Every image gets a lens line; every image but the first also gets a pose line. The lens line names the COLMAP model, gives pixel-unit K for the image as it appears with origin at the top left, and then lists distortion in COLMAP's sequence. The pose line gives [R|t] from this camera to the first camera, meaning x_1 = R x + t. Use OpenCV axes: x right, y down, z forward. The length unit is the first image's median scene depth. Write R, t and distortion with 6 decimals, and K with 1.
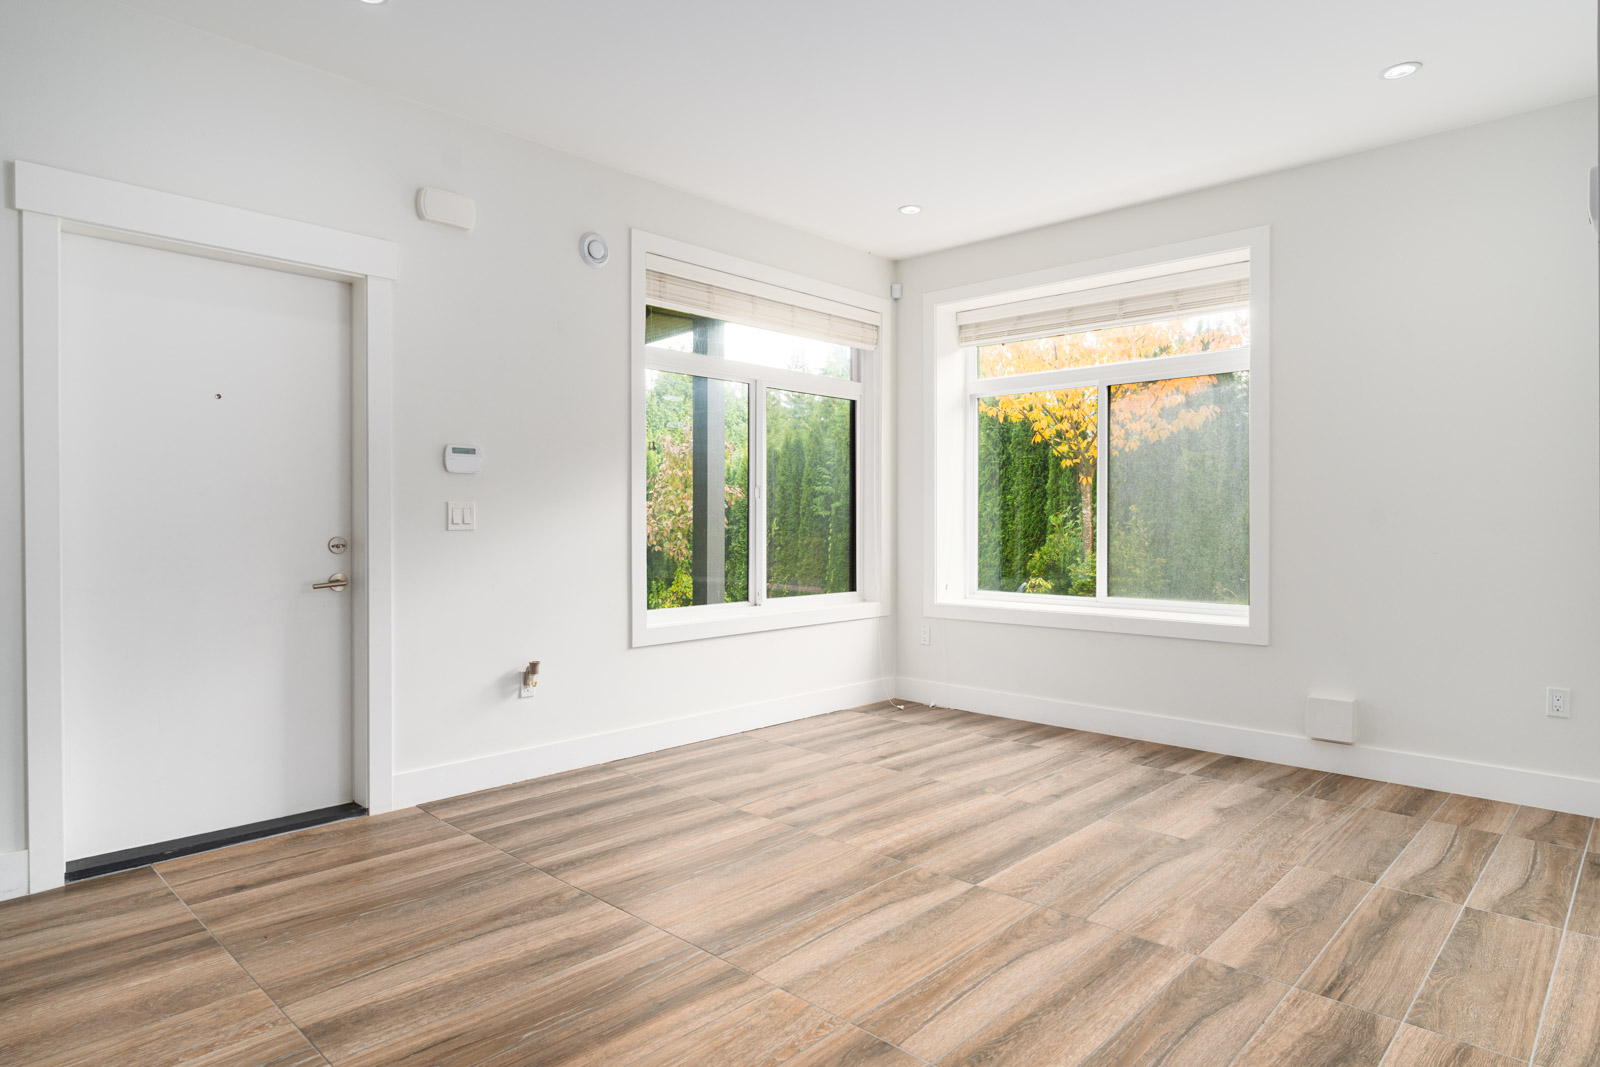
lens RADIAL K [[911.3, 0, 806.1], [0, 911.3, 526.5], [0, 0, 1]] dist [-0.003575, 0.000743]
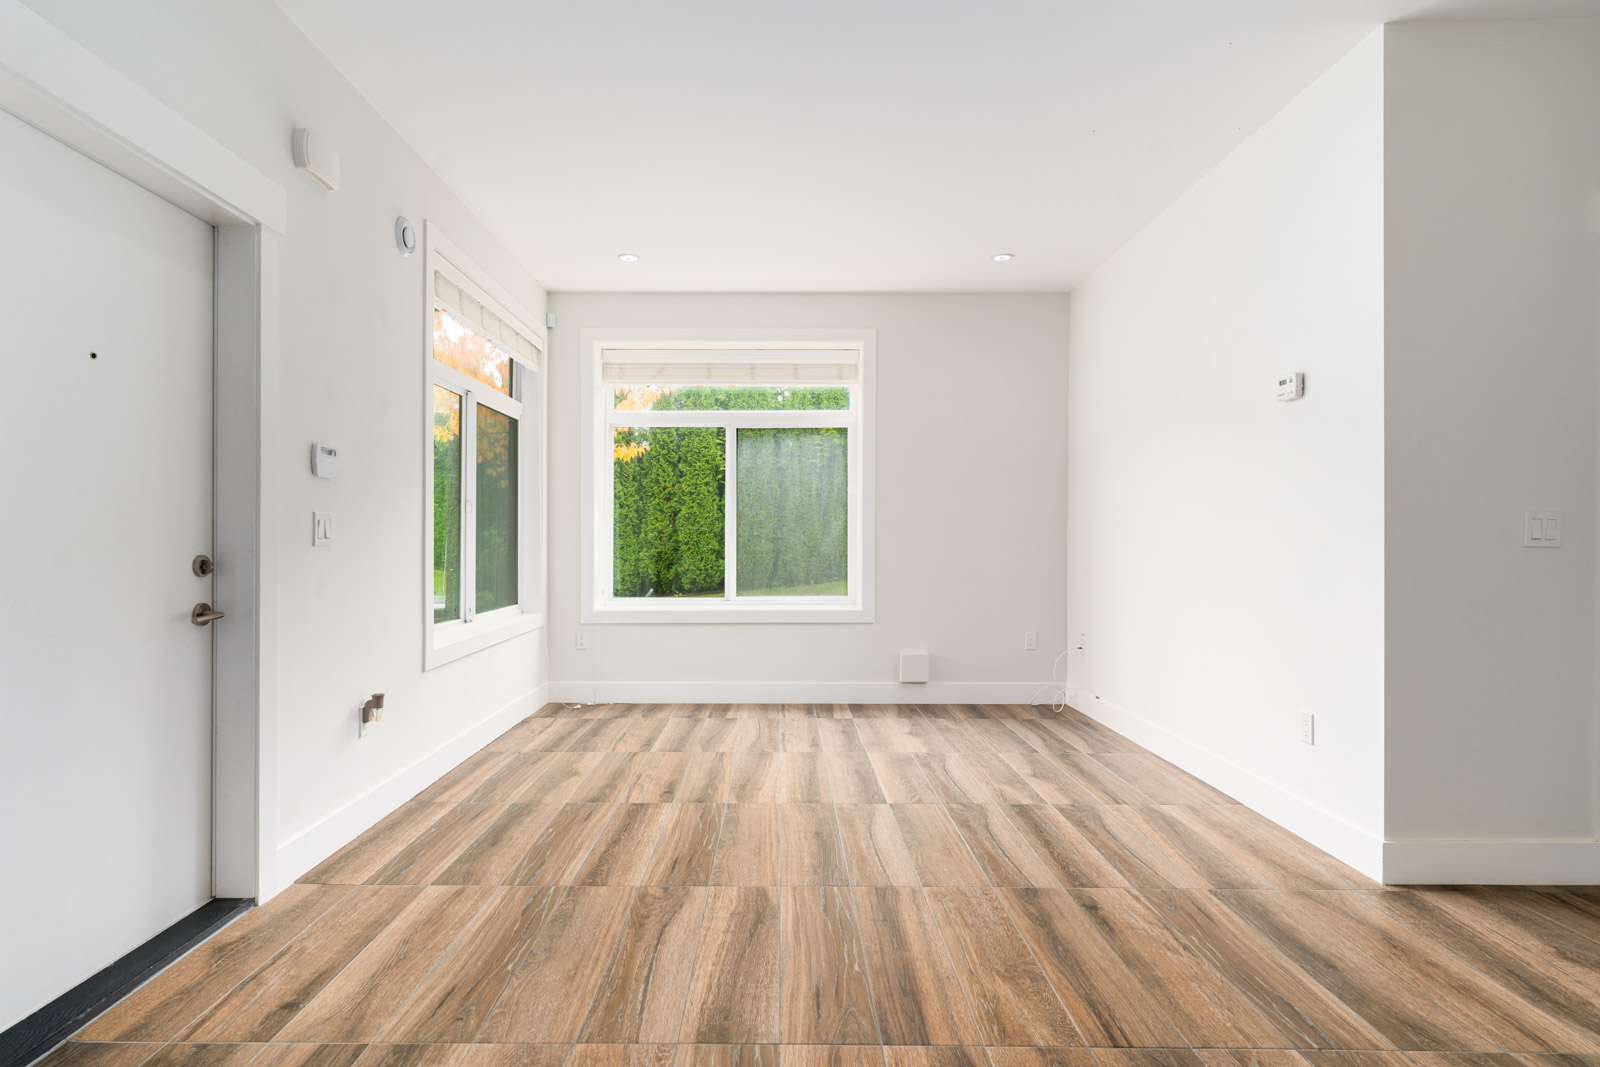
lens RADIAL K [[855.5, 0, 771.4], [0, 855.5, 542.8], [0, 0, 1]] dist [0.005697, 0.000818]
pose [[0.736094, -0.004721, 0.676863, -0.693447], [0.004953, 0.999986, 0.001588, 0.002908], [-0.676861, 0.002184, 0.736108, 0.156033]]
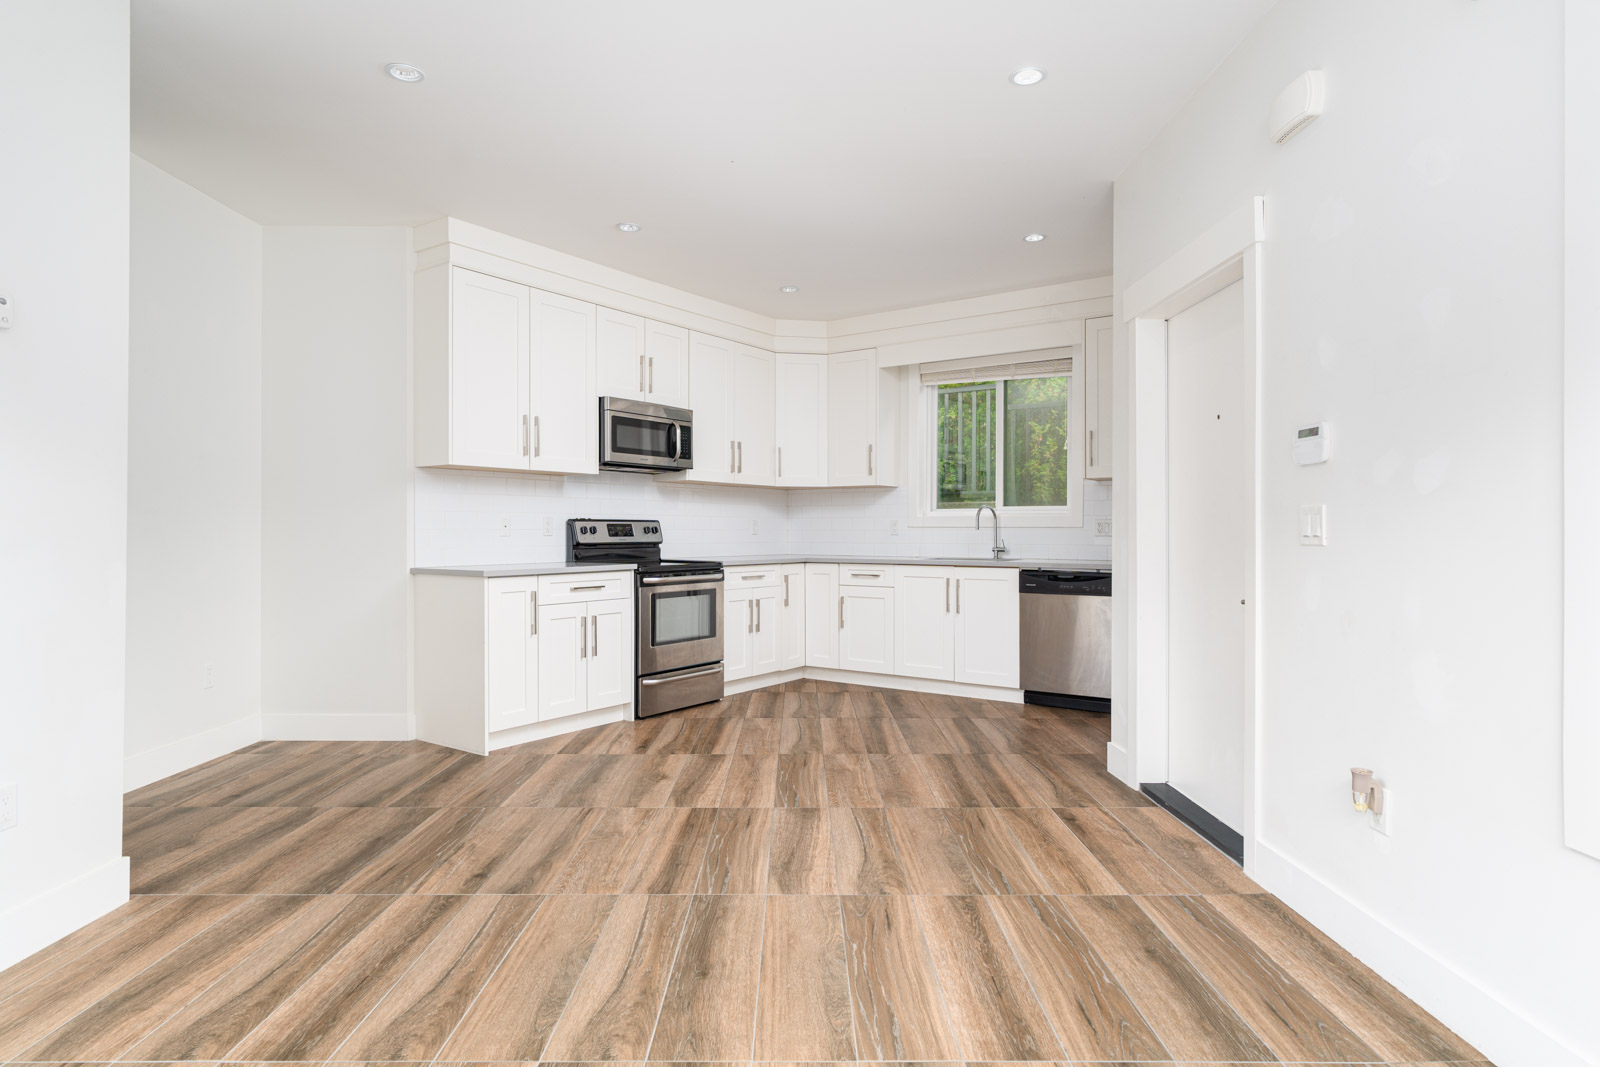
lens RADIAL K [[895.2, 0, 799.9], [0, 895.2, 532.1], [0, 0, 1]] dist [-0.000637, 0.003684]
pose [[-0.727458, -0.000554, -0.686152, 0.438184], [-0.006106, 0.999965, 0.005666, -0.008447], [0.686125, 0.008311, -0.727436, 1.405130]]
